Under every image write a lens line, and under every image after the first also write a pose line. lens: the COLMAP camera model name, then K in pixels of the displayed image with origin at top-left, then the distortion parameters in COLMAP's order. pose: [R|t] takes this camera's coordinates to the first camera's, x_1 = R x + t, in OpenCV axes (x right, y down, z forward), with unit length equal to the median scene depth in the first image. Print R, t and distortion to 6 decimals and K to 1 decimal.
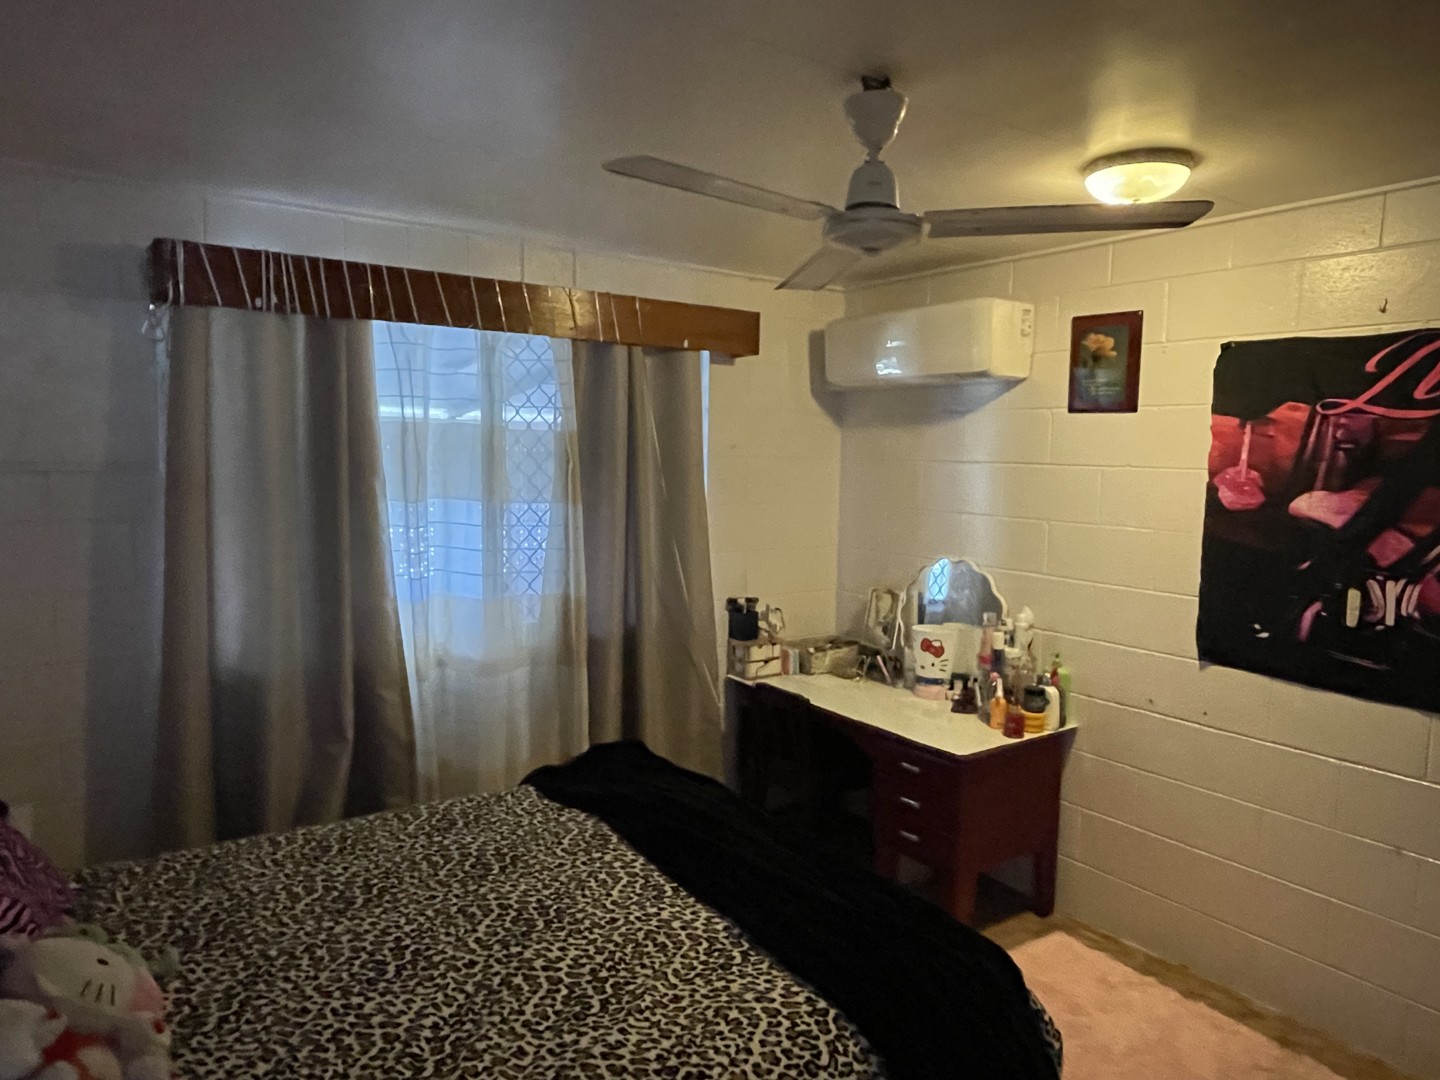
lens RADIAL K [[929.9, 0, 719.0], [0, 929.9, 543.5], [0, 0, 1]] dist [0.002177, -0.006145]
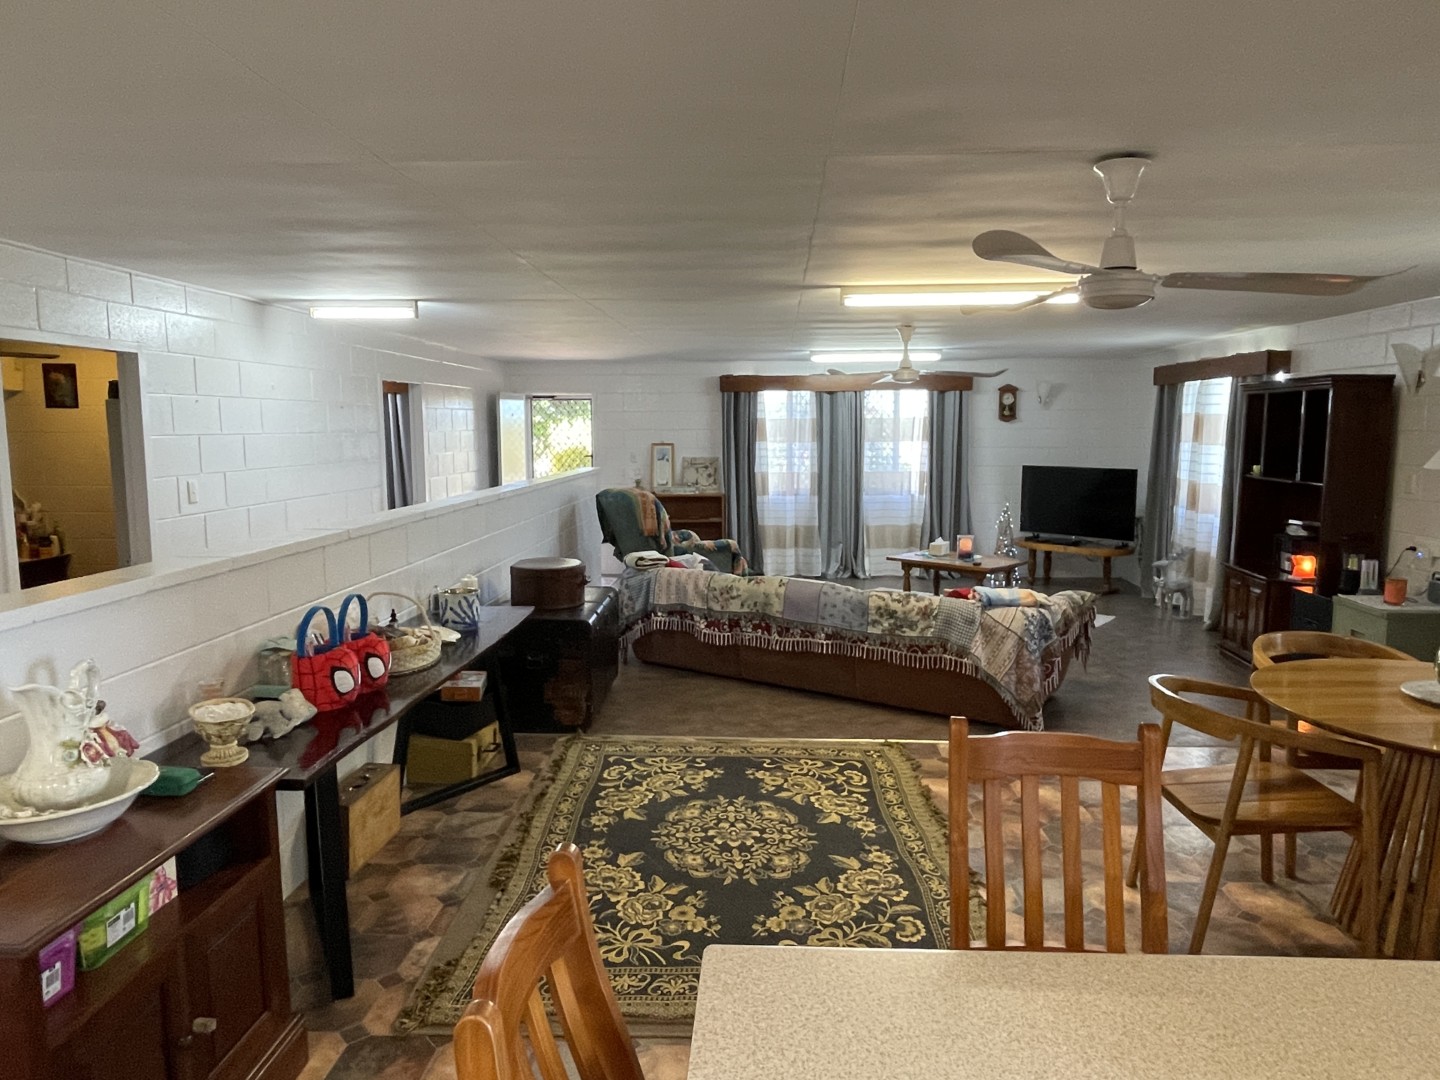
lens RADIAL K [[929.9, 0, 720.1], [0, 929.9, 538.2], [0, 0, 1]] dist [0.002177, -0.006145]
pose [[0.619925, -0.113848, 0.776358, -0.358775], [0.081716, 0.993405, 0.080426, 0.111048], [-0.780394, 0.013583, 0.625140, -1.550183]]
